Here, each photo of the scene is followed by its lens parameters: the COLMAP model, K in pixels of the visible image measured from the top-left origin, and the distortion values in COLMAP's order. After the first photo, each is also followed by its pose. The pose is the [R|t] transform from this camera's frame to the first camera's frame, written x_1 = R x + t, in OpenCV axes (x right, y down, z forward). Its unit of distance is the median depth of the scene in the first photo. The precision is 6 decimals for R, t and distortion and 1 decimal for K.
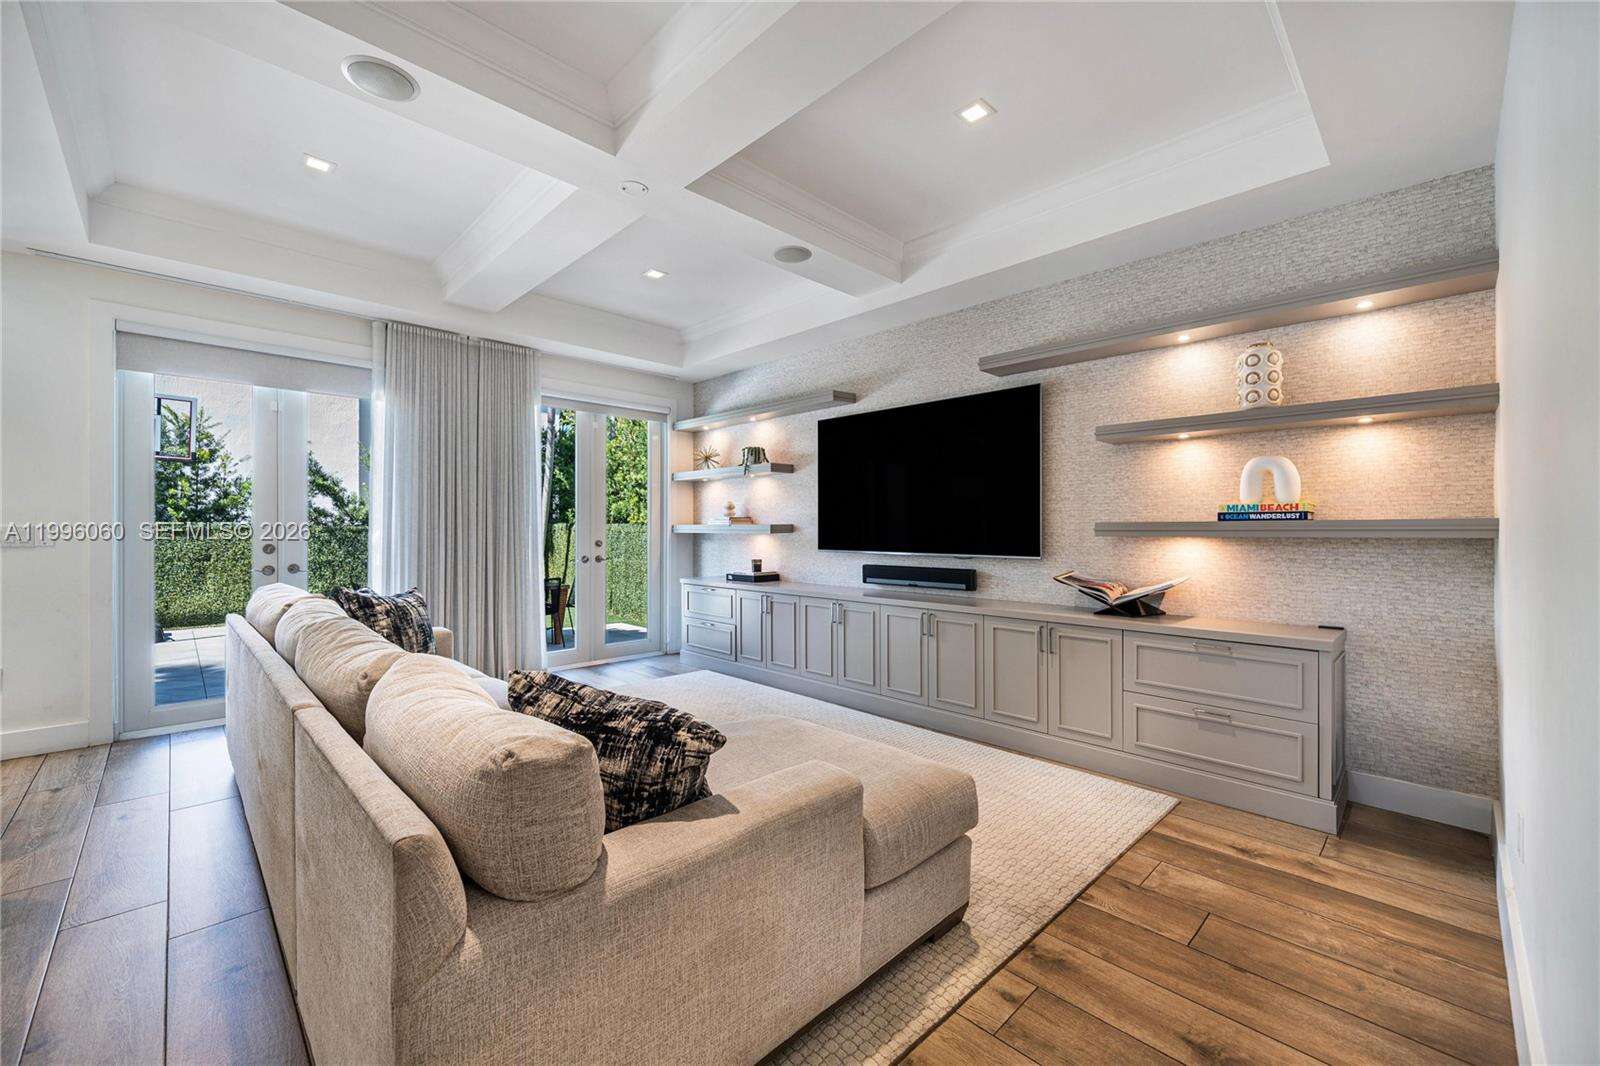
lens RADIAL K [[645.1, 0, 791.6], [0, 645.1, 526.2], [0, 0, 1]] dist [0.000888, 0.000080]
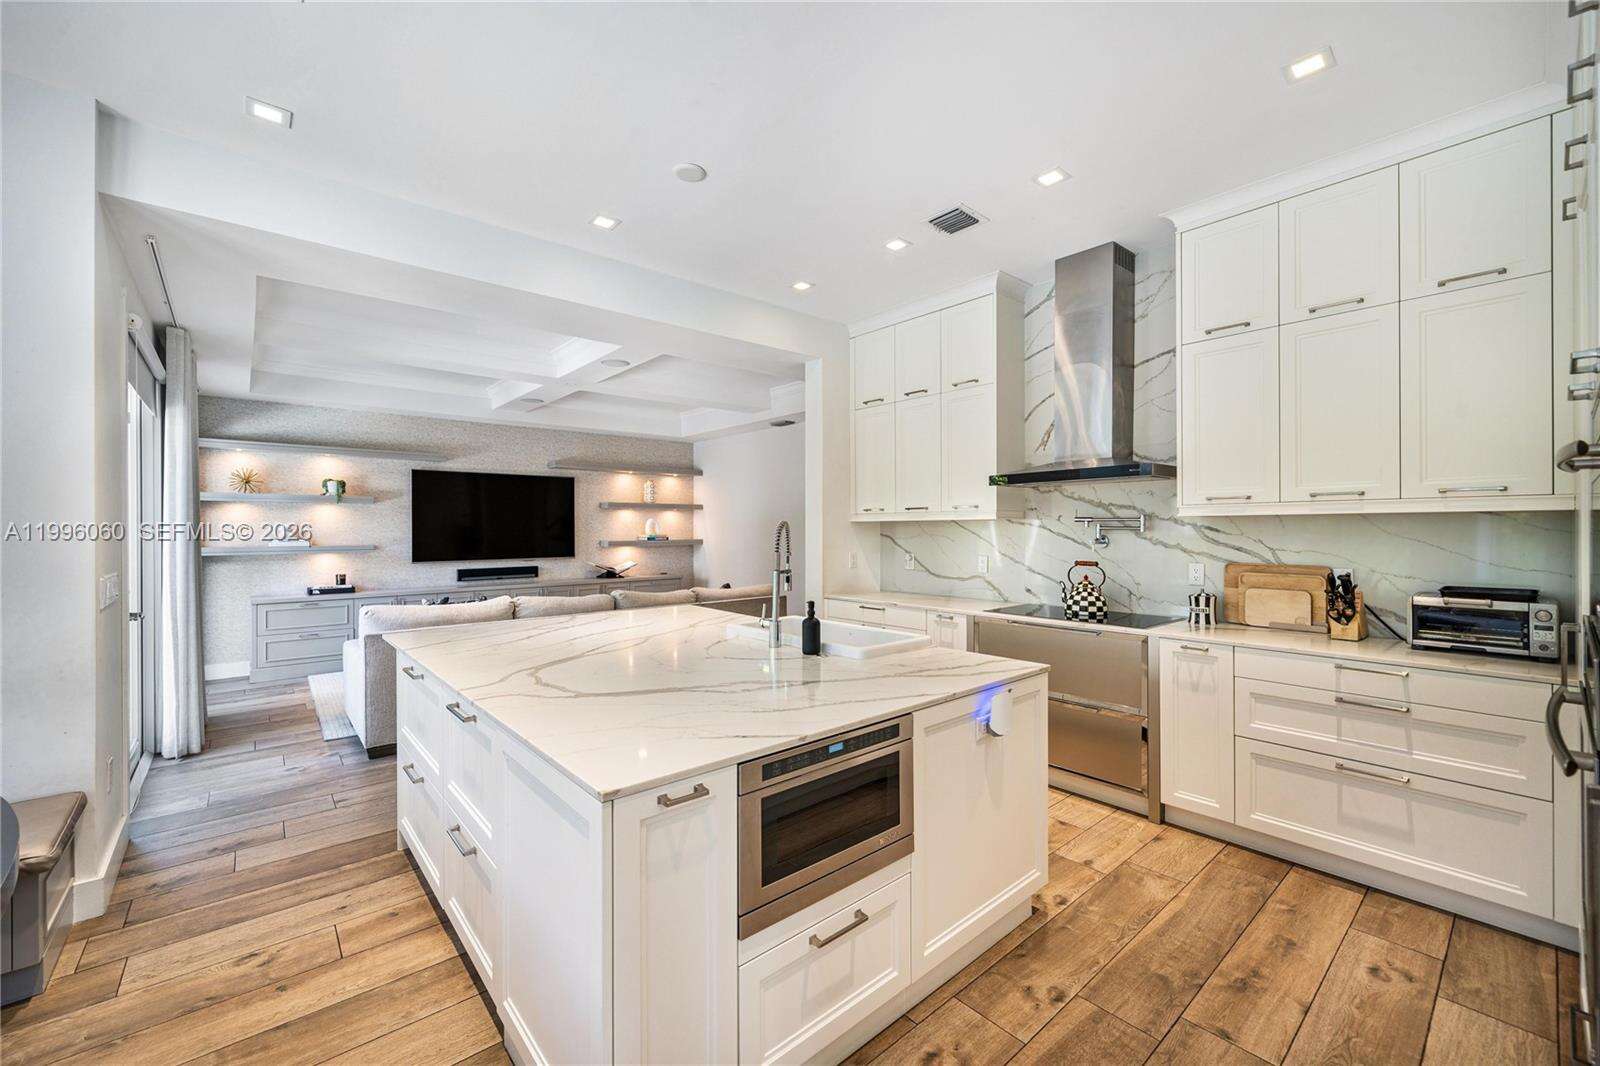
lens RADIAL K [[647.9, 0, 800.0], [0, 647.9, 533.0], [0, 0, 1]] dist [0.003269, 0.000361]
pose [[0.060737, -0.008474, 0.998118, -1.435516], [-0.001217, 0.999963, 0.008563, -0.043740], [-0.998153, -0.001735, 0.060724, 0.084495]]
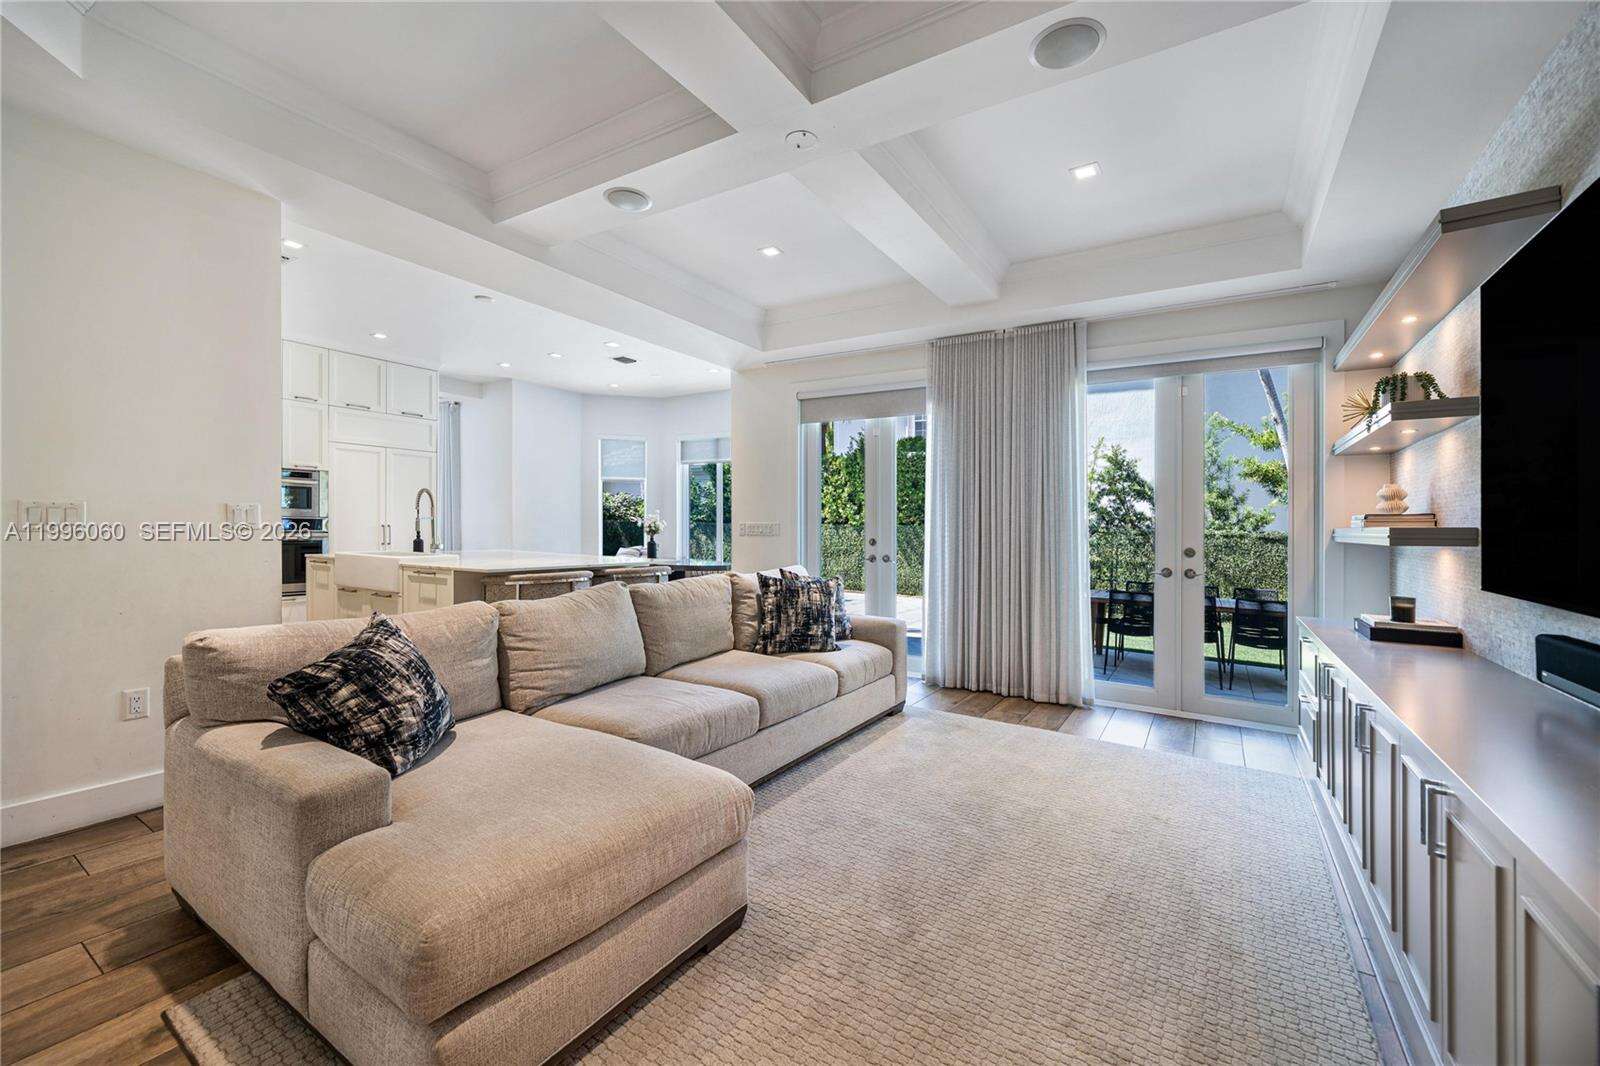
lens RADIAL K [[645.1, 0, 791.6], [0, 645.1, 526.2], [0, 0, 1]] dist [0.000888, 0.000080]
pose [[0.224340, 0.004298, -0.974501, 0.383326], [-0.014346, 0.999896, 0.001108, 0.003293], [0.974405, 0.013731, 0.224379, 0.493315]]
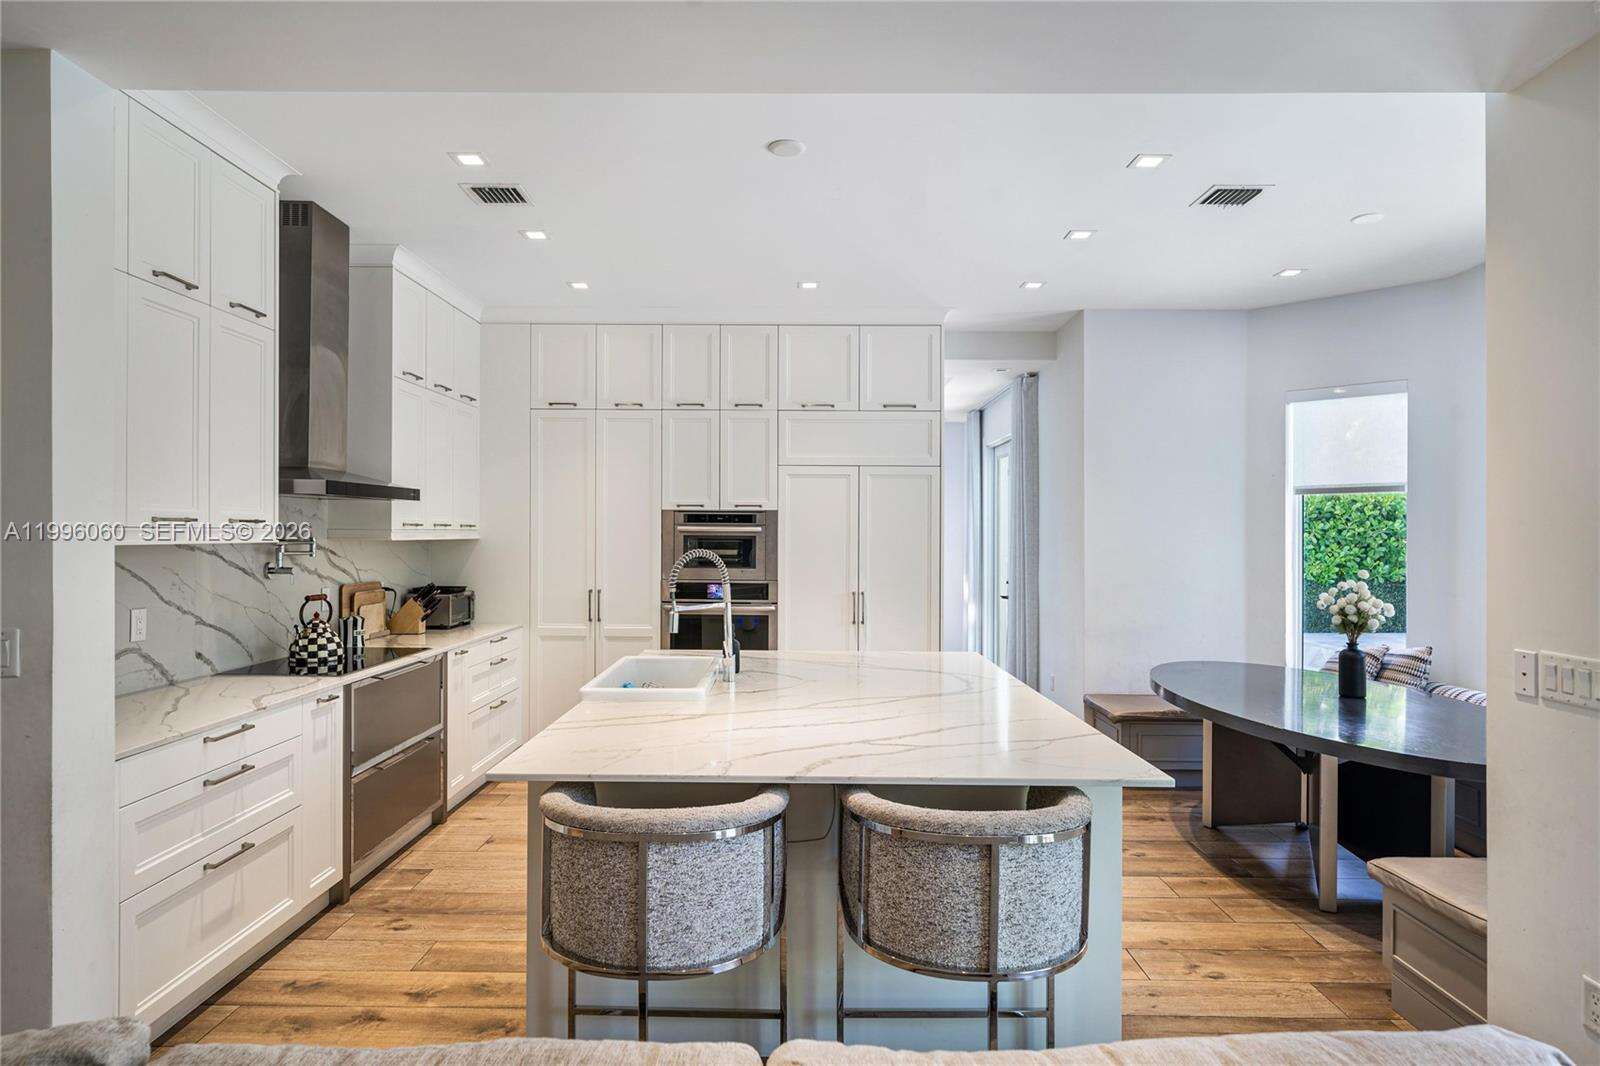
lens RADIAL K [[903.7, 0, 800.0], [0, 903.7, 533.0], [0, 0, 1]] dist [0.003715, 0.000758]
pose [[-0.701108, -0.006542, -0.713025, -0.306981], [-0.003612, 0.999978, -0.005623, -0.060366], [0.713046, -0.001367, -0.701116, 0.753567]]
